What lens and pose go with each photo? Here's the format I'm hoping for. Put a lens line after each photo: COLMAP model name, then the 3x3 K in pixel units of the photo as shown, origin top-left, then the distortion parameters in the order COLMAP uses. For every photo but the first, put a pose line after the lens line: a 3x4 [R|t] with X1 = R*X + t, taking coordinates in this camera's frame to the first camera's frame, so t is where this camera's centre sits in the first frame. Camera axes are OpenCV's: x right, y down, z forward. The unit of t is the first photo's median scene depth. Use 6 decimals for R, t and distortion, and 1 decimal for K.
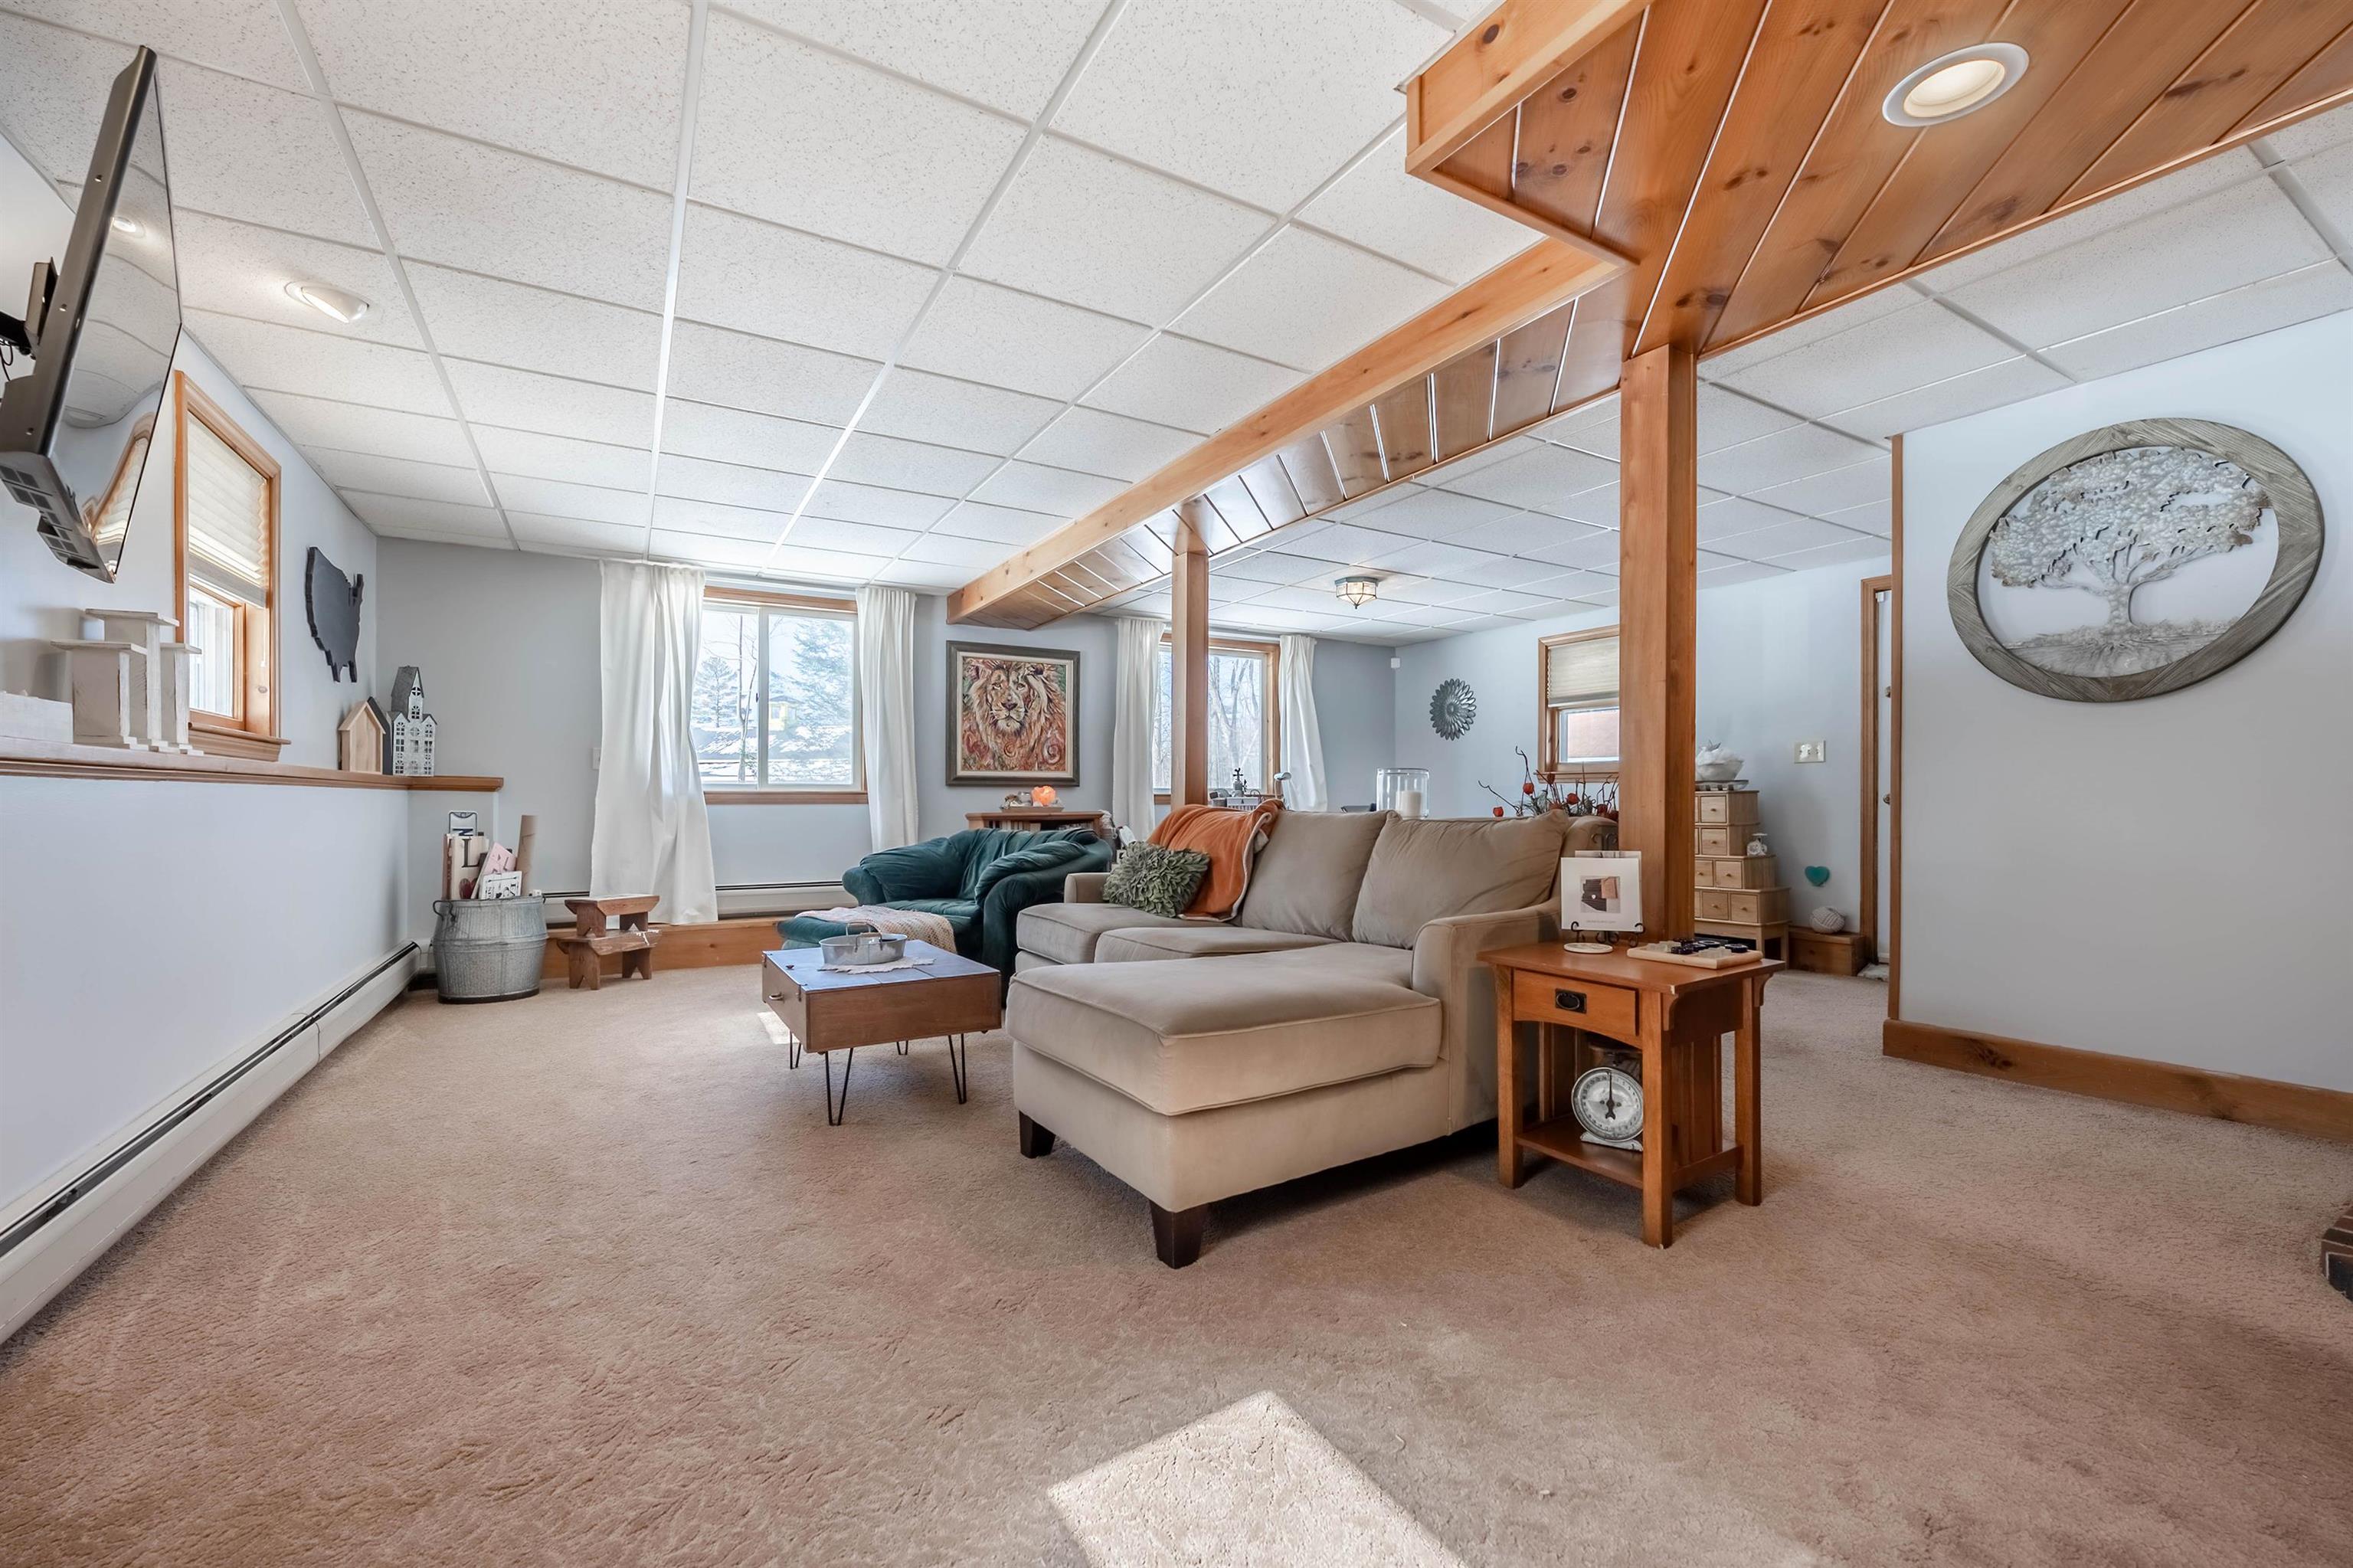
lens RADIAL K [[953.4, 0, 1175.2], [0, 953.4, 800.4], [0, 0, 1]] dist [-0.007059, 0.000967]
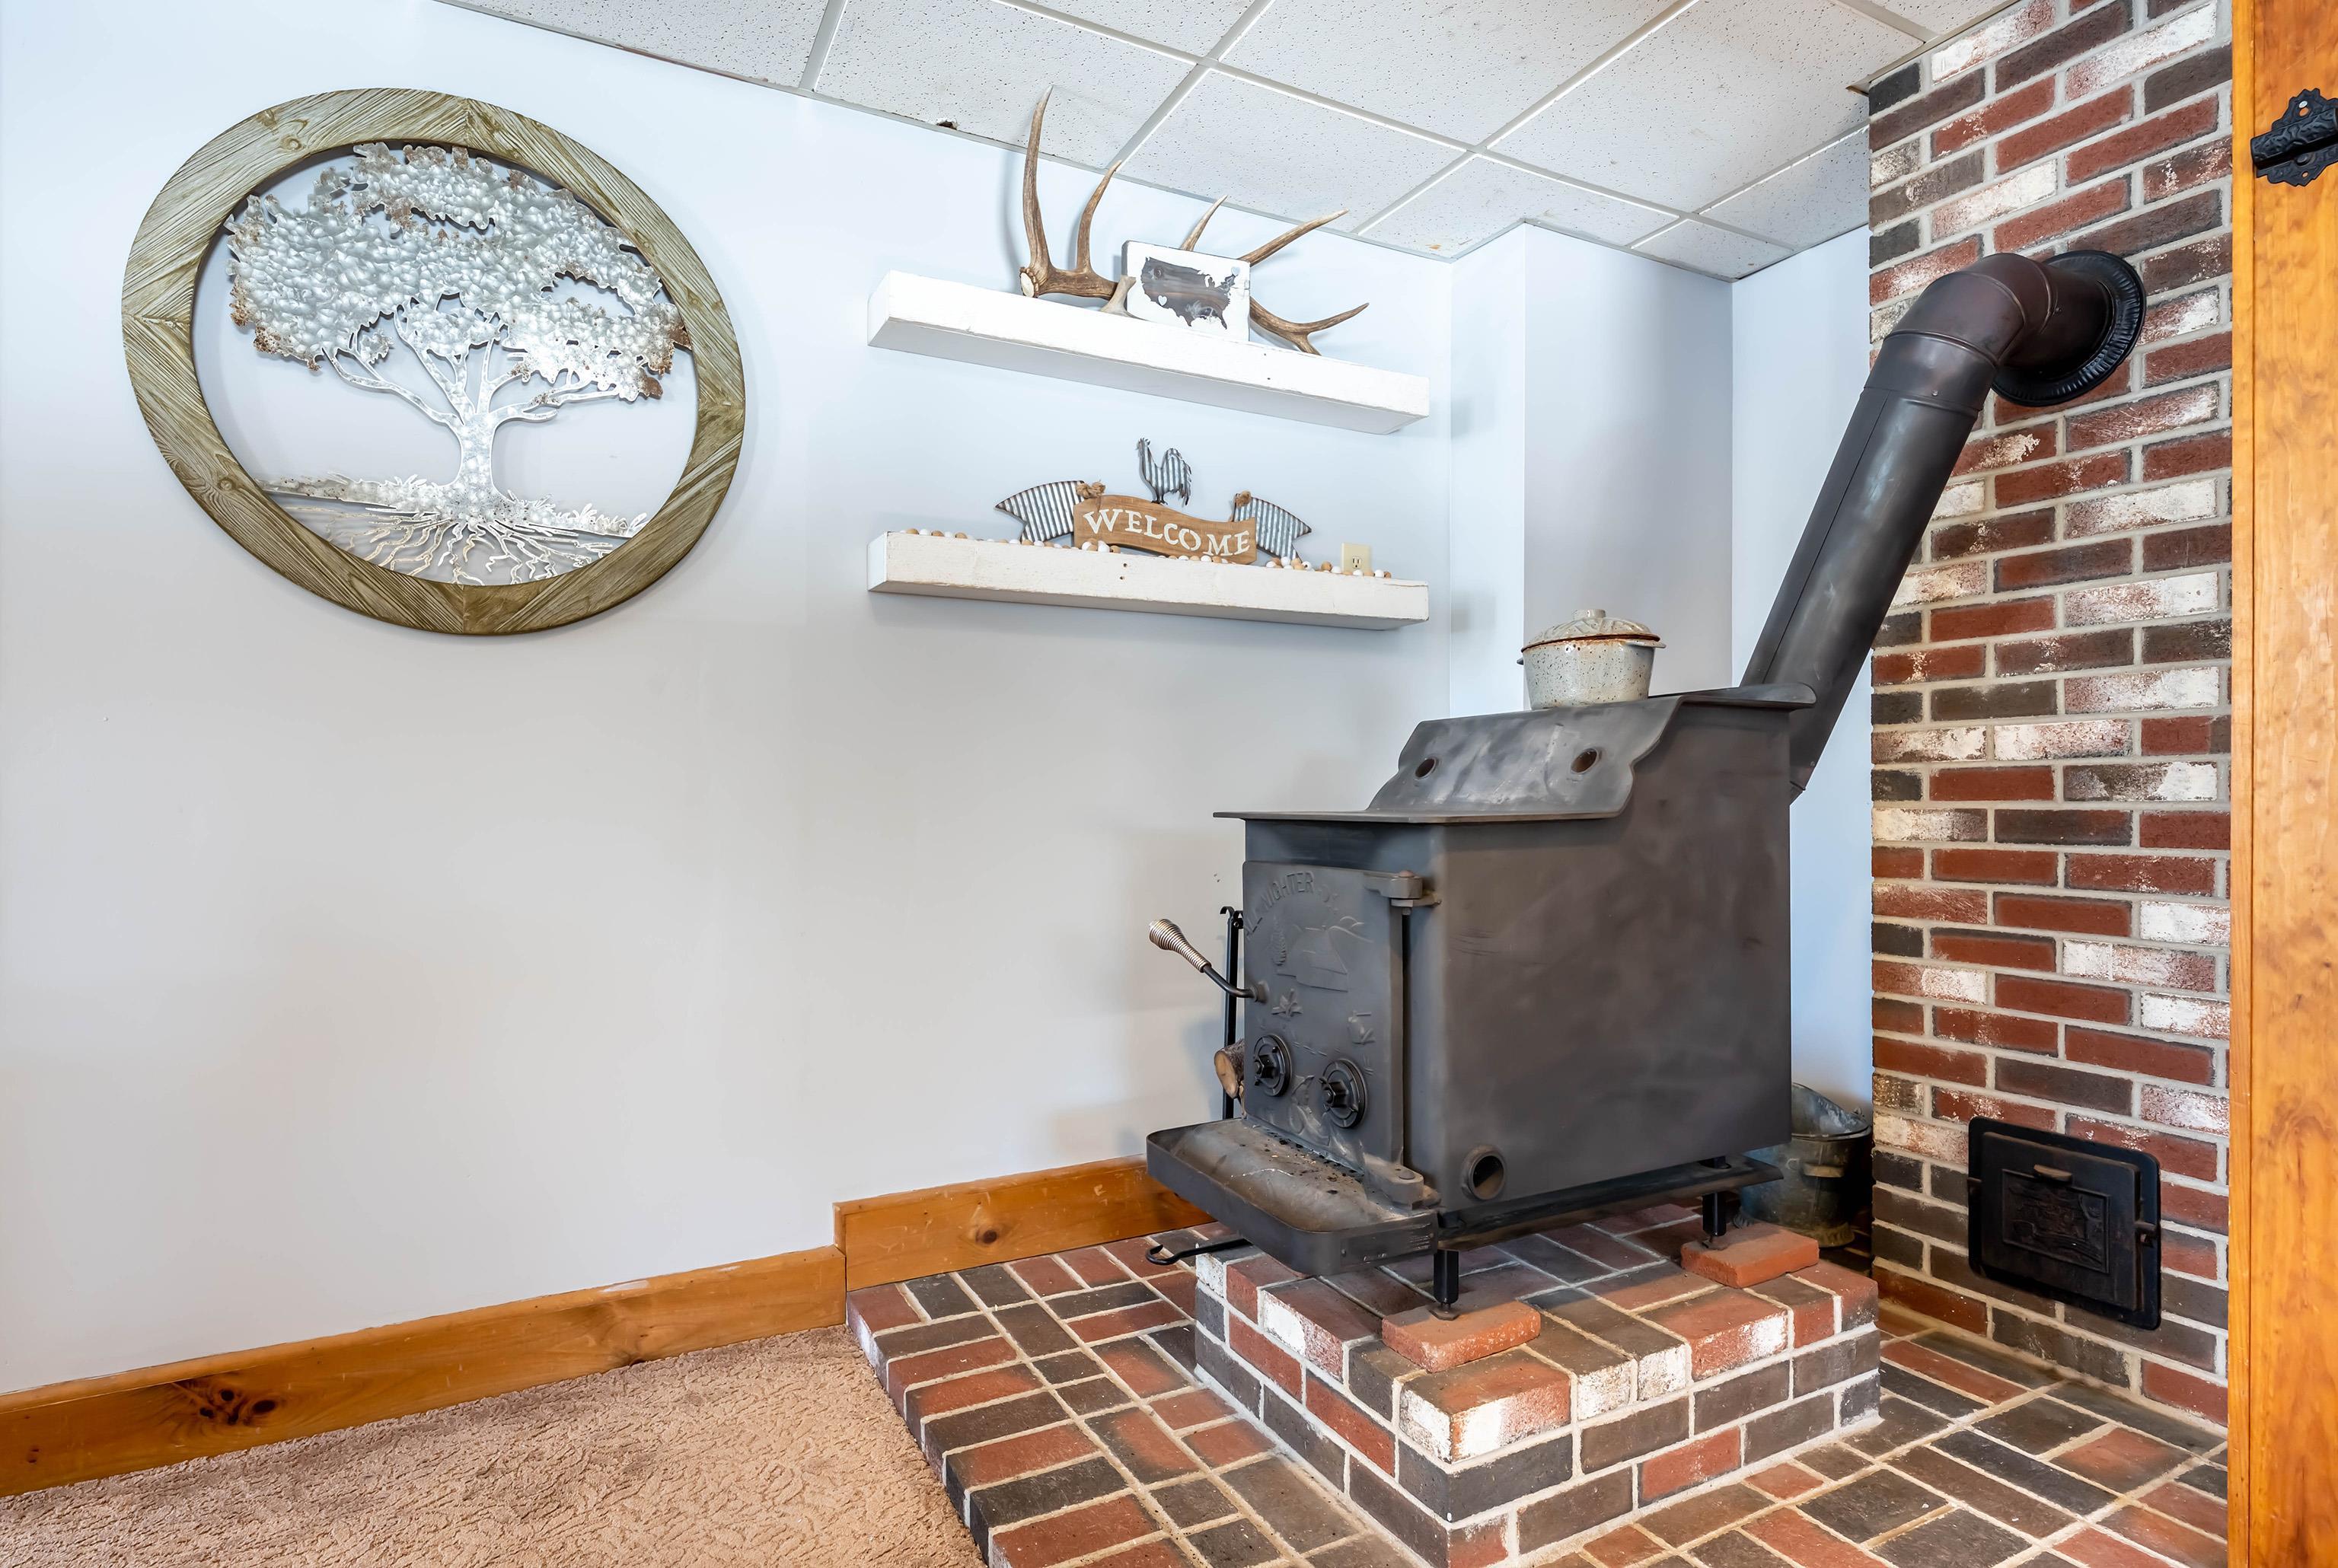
lens RADIAL K [[1175.4, 0, 1161.5], [0, 1175.4, 790.4], [0, 0, 1]] dist [-0.003110, 0.000819]
pose [[0.045534, -0.000708, 0.998963, 0.359914], [0.002534, 0.999997, 0.000593, -0.017582], [-0.998960, 0.002505, 0.045536, 0.583283]]
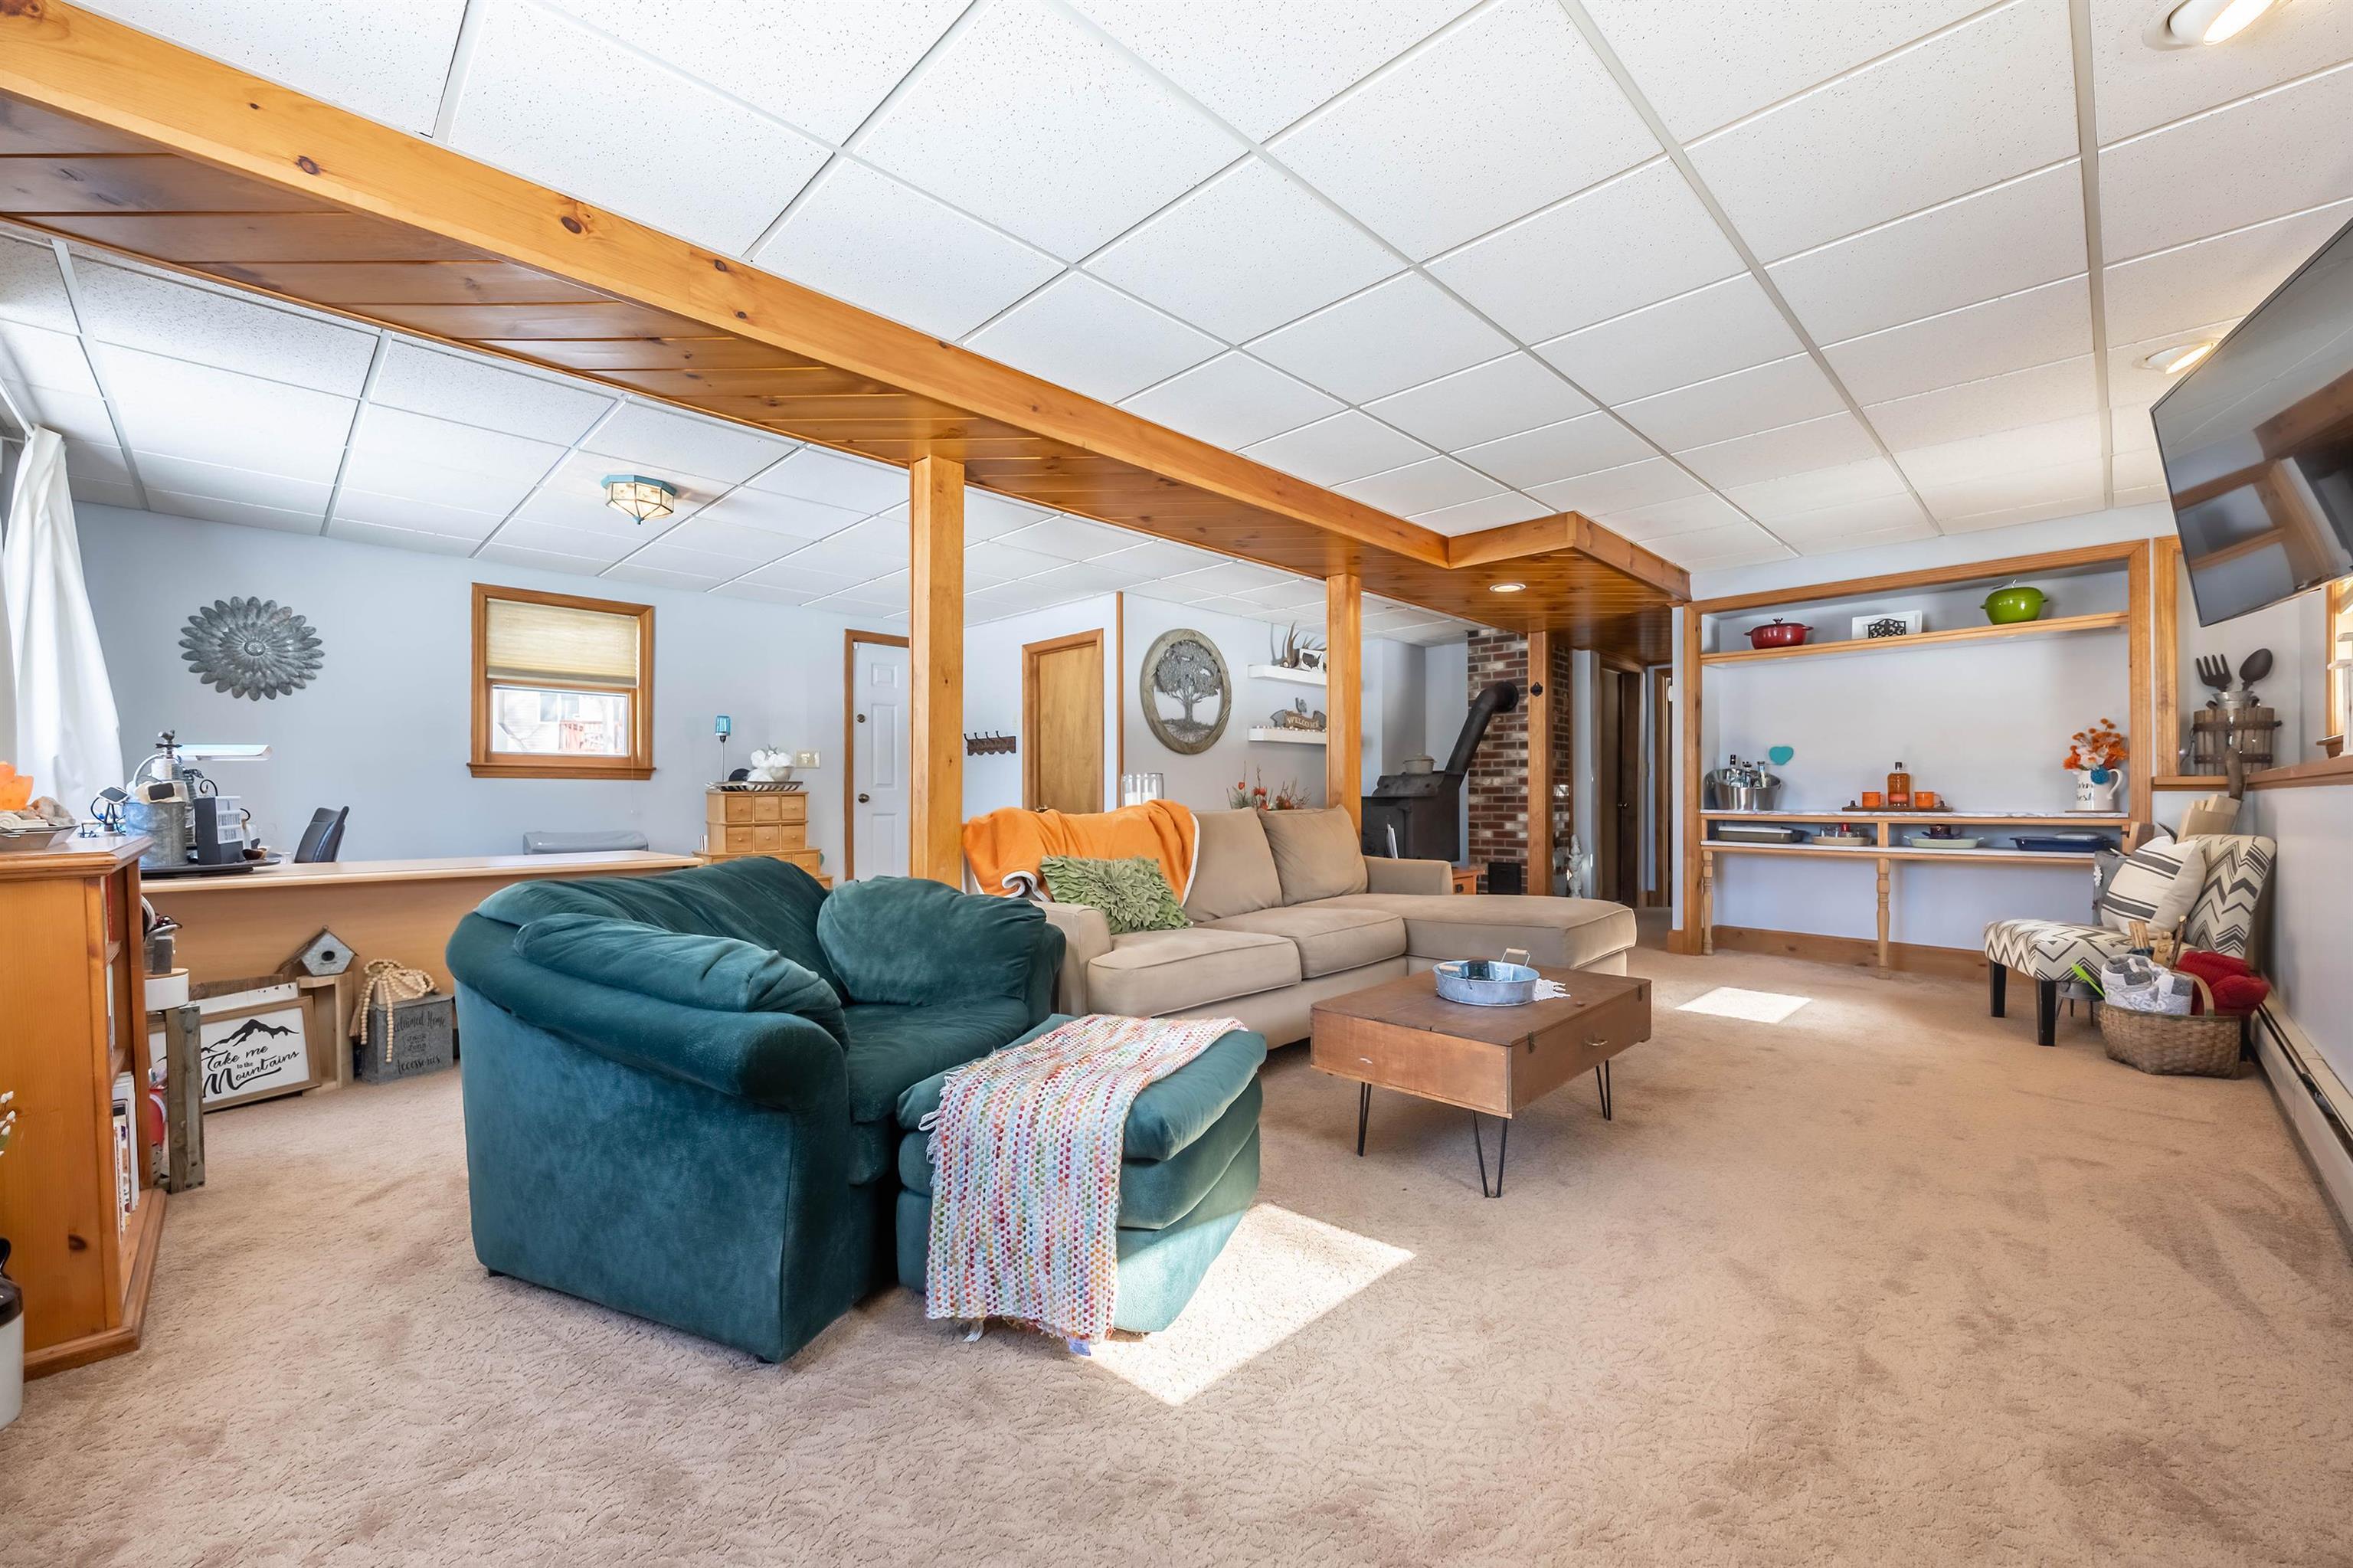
lens RADIAL K [[953.4, 0, 1175.5], [0, 953.4, 795.9], [0, 0, 1]] dist [-0.007059, 0.000967]
pose [[-0.256991, 0.001979, 0.966412, -1.124513], [0.001572, 0.999997, -0.001630, -0.003057], [-0.966413, 0.001101, -0.256993, 1.568292]]
